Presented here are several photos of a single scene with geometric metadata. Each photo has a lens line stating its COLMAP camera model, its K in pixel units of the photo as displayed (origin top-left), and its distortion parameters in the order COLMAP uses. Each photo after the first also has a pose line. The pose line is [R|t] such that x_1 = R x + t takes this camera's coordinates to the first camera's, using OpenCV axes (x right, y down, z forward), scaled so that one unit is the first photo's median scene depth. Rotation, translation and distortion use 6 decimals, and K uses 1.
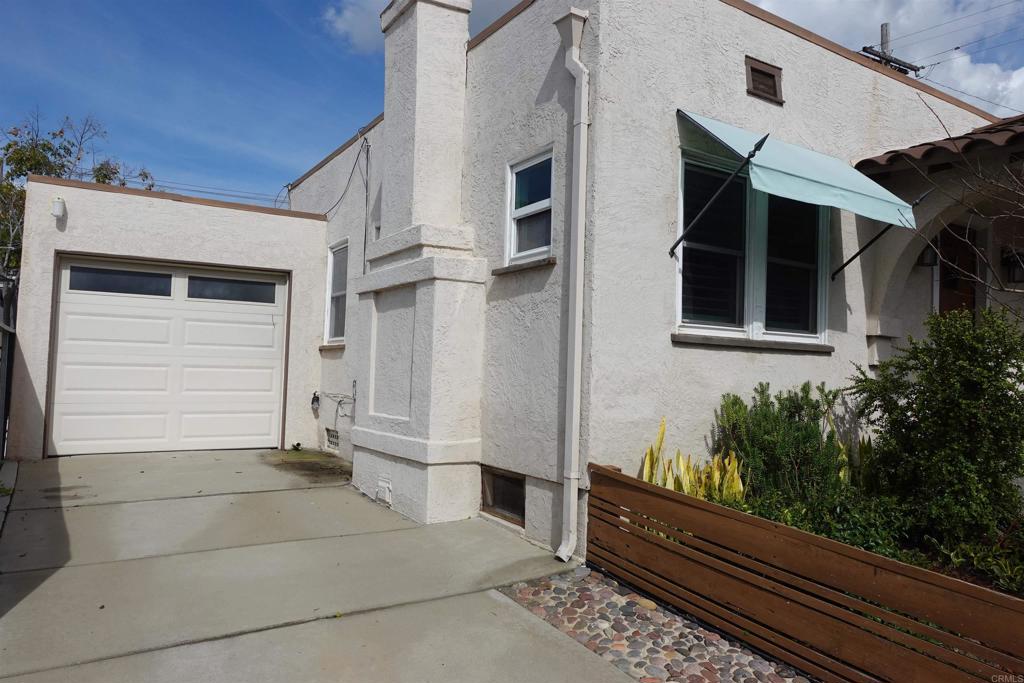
lens RADIAL K [[704.7, 0, 512.0], [0, 704.7, 341.5], [0, 0, 1]] dist [-0.002481, 0.001297]
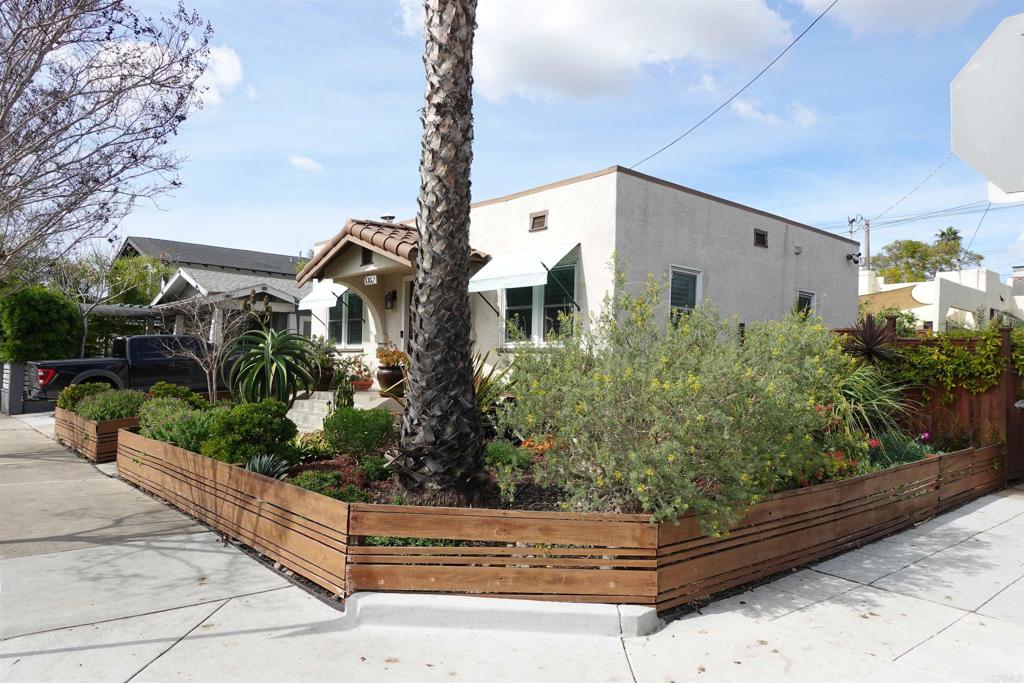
lens RADIAL K [[704.7, 0, 512.0], [0, 704.7, 341.5], [0, 0, 1]] dist [-0.002481, 0.001297]
pose [[0.142267, -0.053952, -0.988357, 2.151033], [0.027231, 0.998349, -0.050578, 0.086303], [0.989454, -0.019718, 0.143502, 0.537543]]
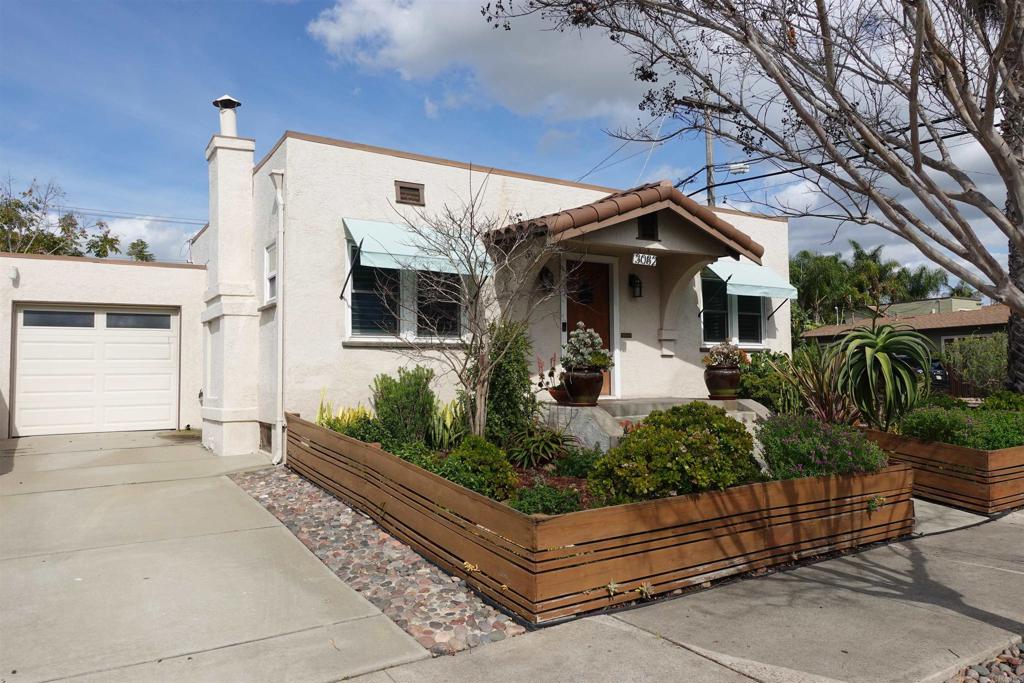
lens RADIAL K [[704.7, 0, 512.0], [0, 704.7, 341.5], [0, 0, 1]] dist [-0.002481, 0.001297]
pose [[0.999172, -0.040309, 0.005547, 0.515951], [0.040348, 0.999160, -0.007175, 0.015226], [-0.005254, 0.007392, 0.999959, -0.648451]]
